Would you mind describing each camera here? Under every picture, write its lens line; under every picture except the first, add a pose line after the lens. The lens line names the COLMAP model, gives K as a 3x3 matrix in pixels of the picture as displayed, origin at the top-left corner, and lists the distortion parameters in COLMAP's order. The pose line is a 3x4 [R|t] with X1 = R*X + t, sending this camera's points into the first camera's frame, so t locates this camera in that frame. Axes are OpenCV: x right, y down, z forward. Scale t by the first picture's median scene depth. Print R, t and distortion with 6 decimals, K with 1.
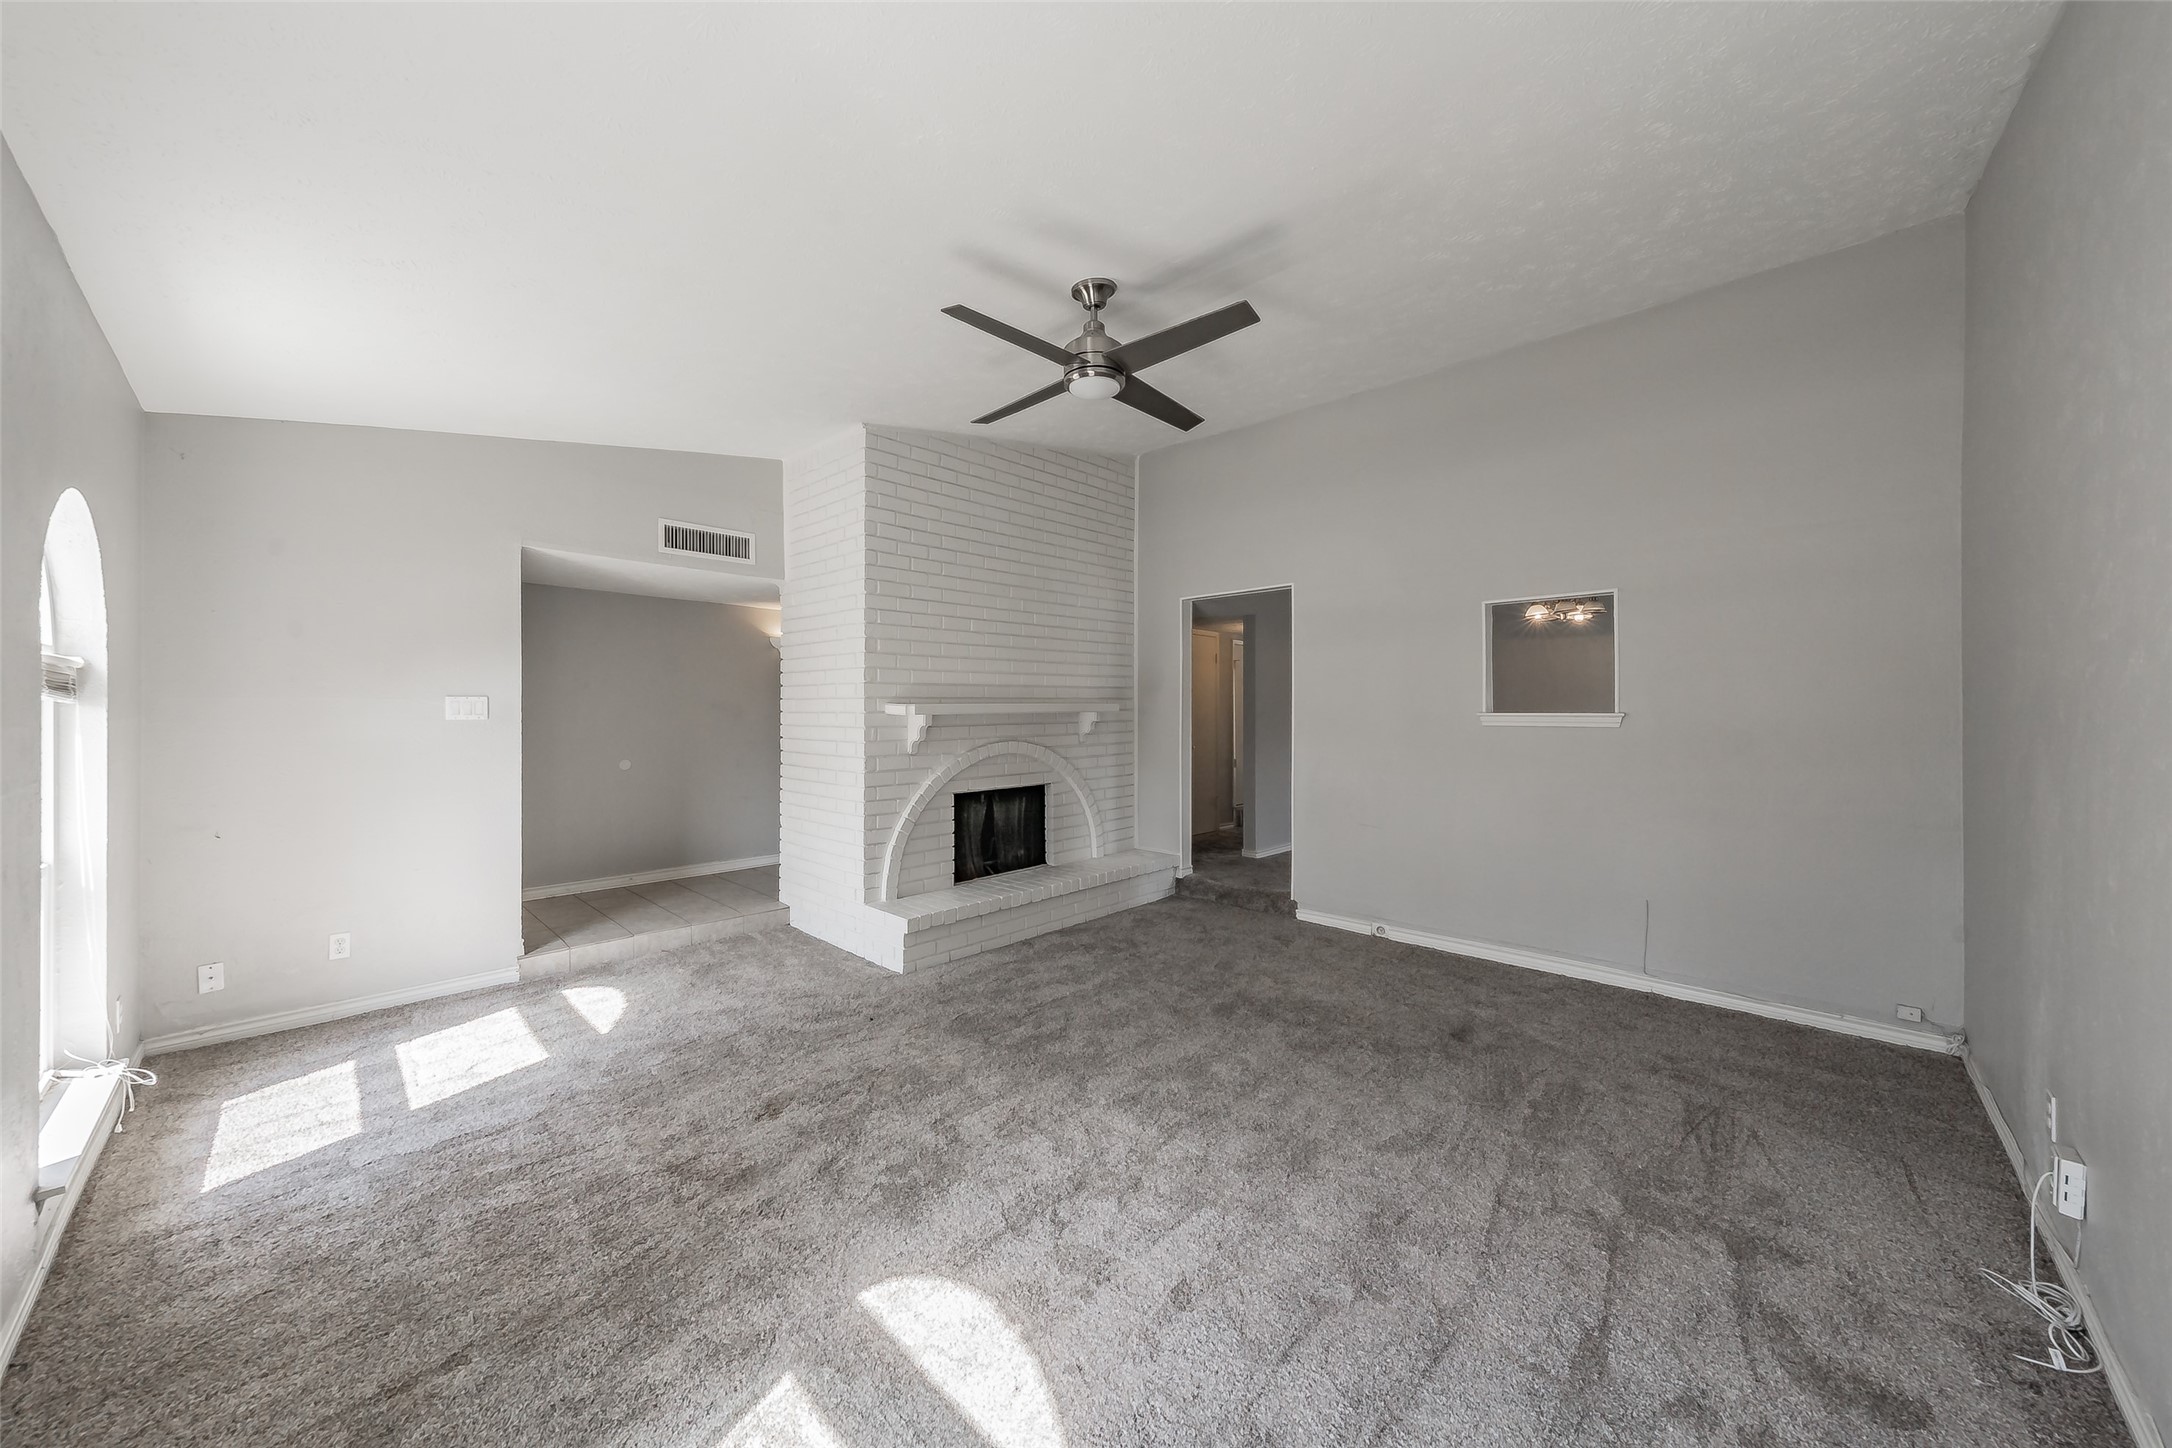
lens RADIAL K [[767.9, 0, 1074.6], [0, 767.9, 709.0], [0, 0, 1]] dist [0.000109, -0.000011]
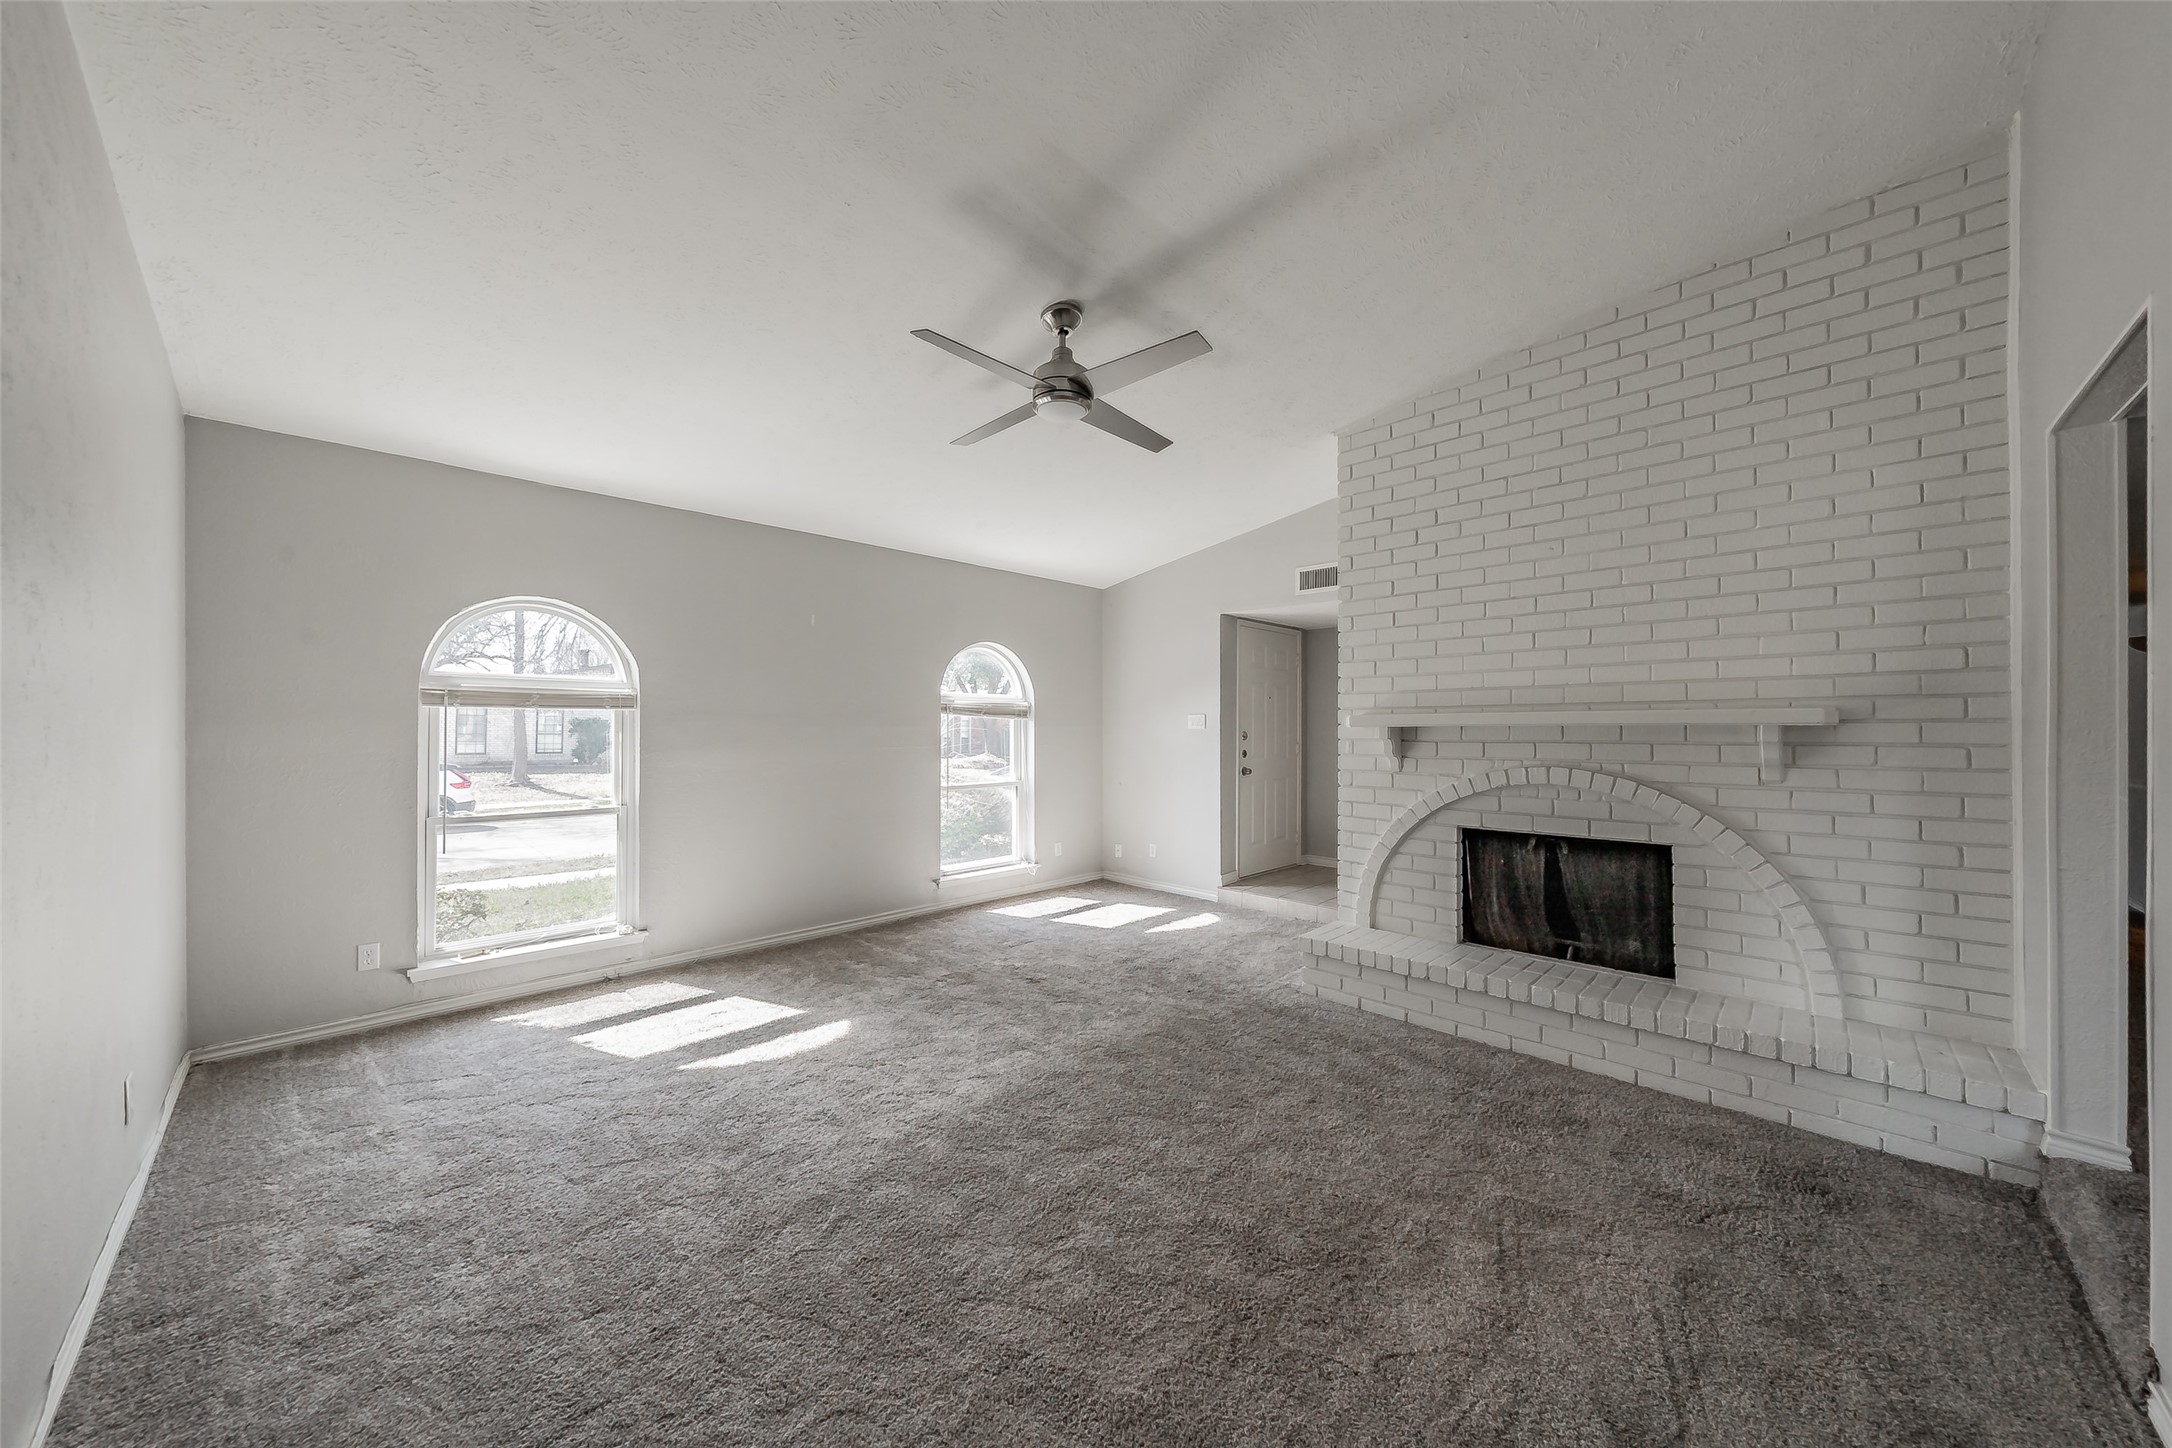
lens RADIAL K [[752.7, 0, 1086.0], [0, 752.7, 724.0], [0, 0, 1]] dist [-0.000430, -0.000055]
pose [[-0.013247, -0.002276, -0.999910, 0.762034], [-0.001129, 0.999997, -0.002262, 0.007386], [0.999912, 0.001099, -0.013249, 0.760861]]
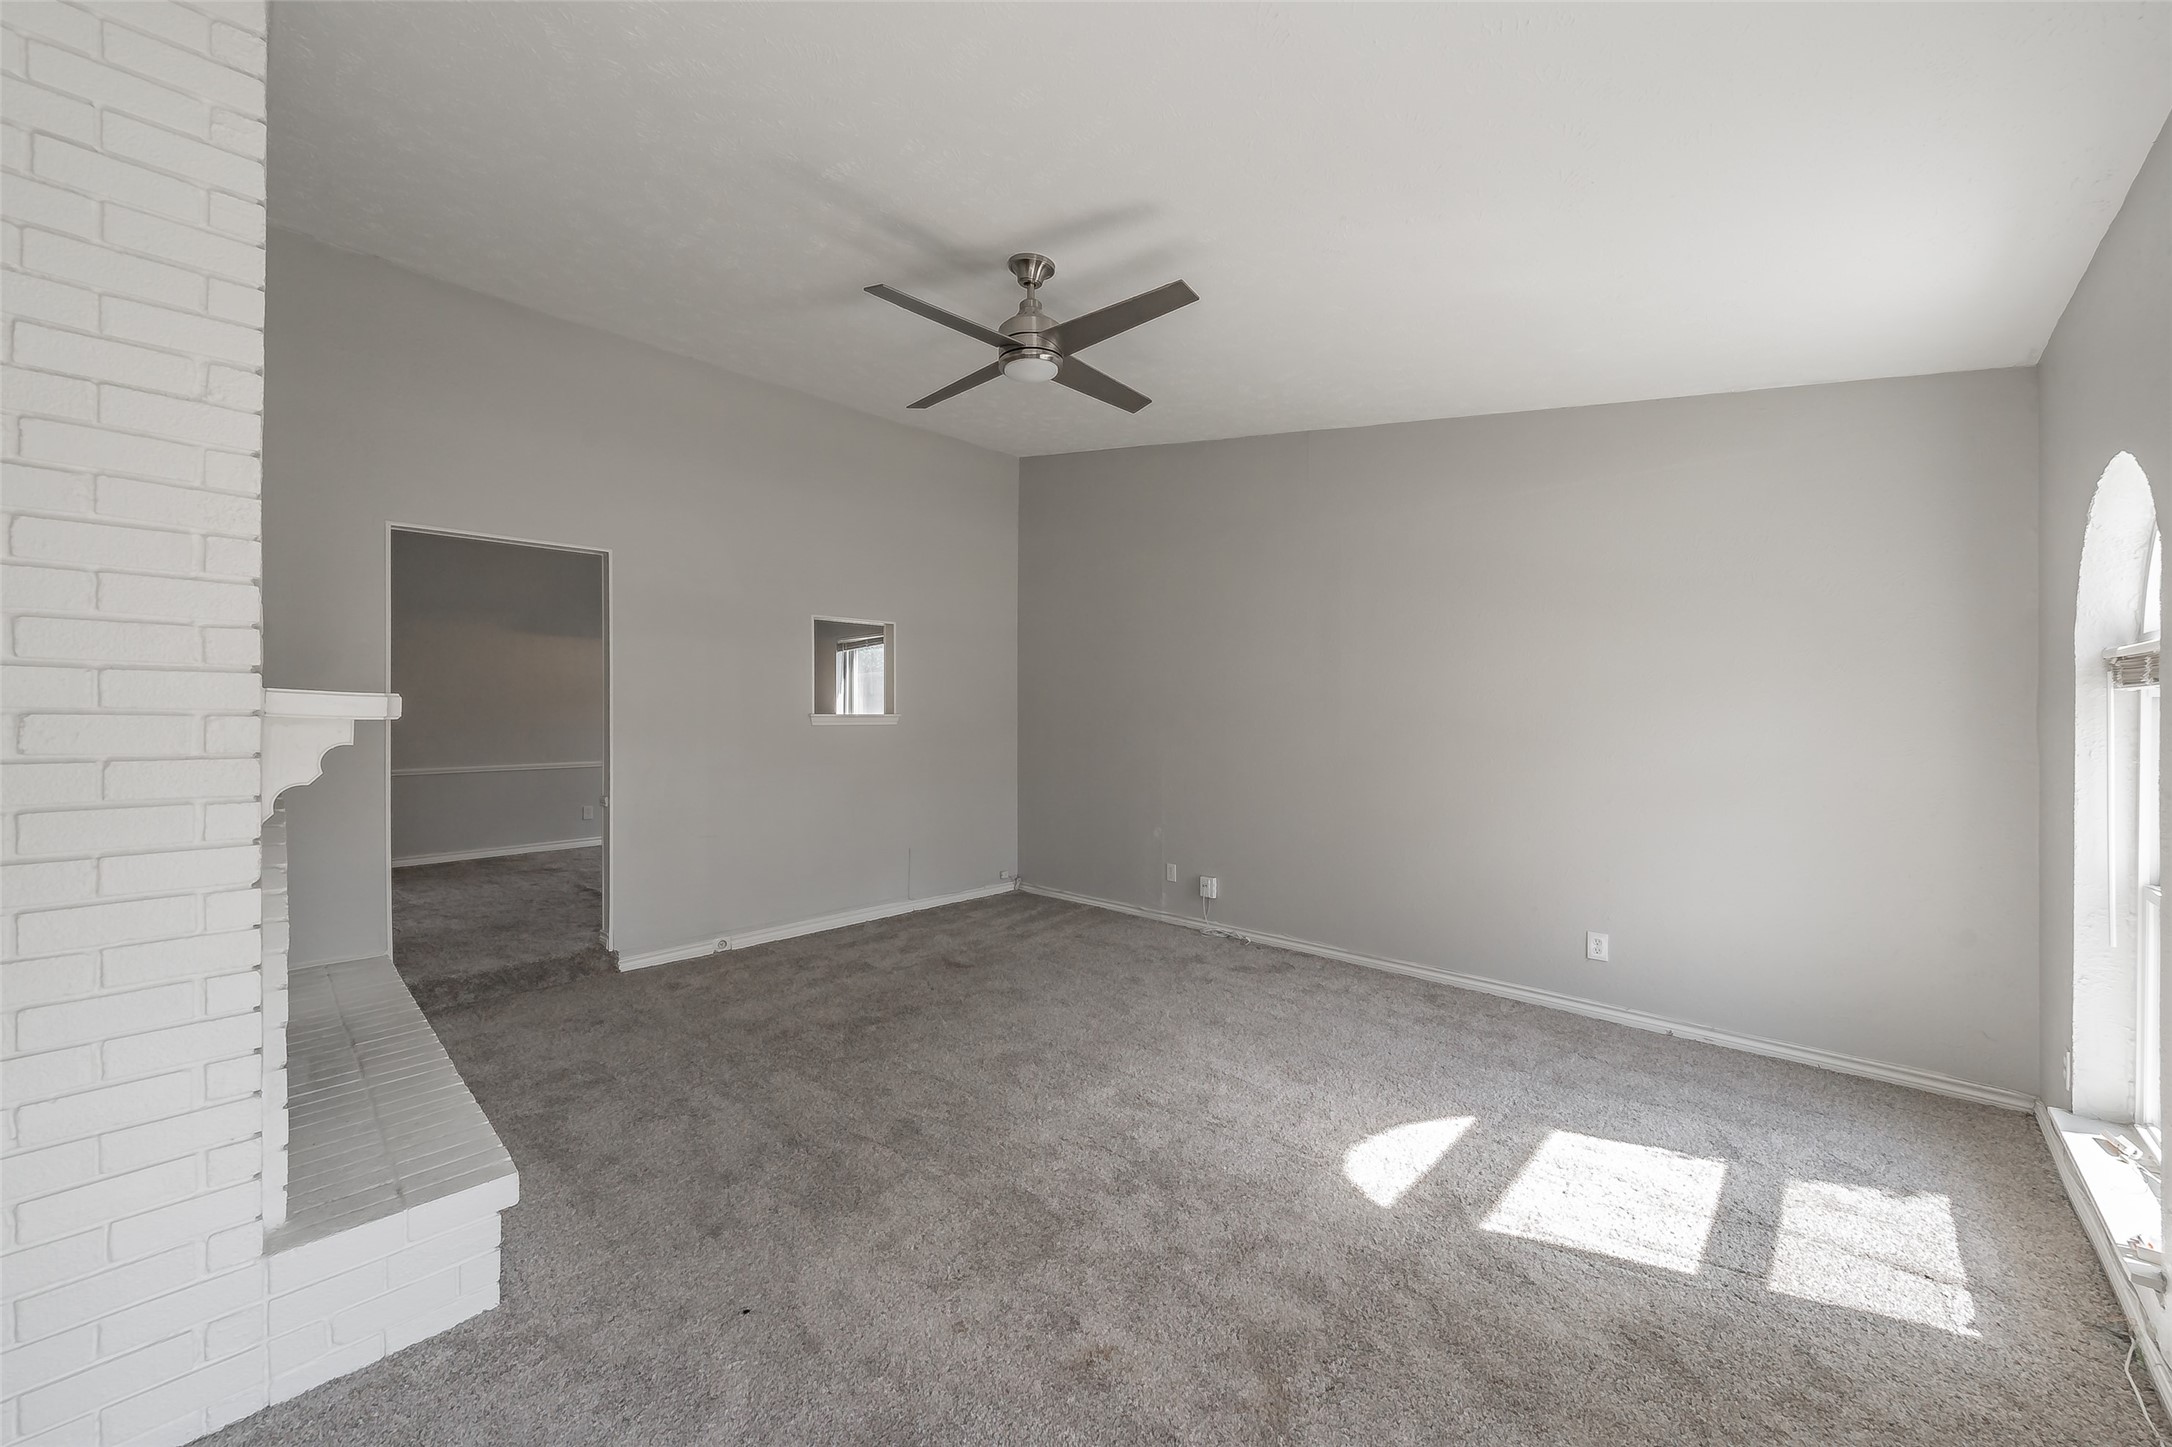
lens RADIAL K [[795.1, 0, 1077.6], [0, 795.1, 715.5], [0, 0, 1]] dist [-0.000639, -0.000056]
pose [[-0.001734, -0.001191, 0.999998, -0.689944], [-0.002375, 0.999996, 0.001187, 0.007085], [-0.999996, -0.002373, -0.001736, 0.683476]]
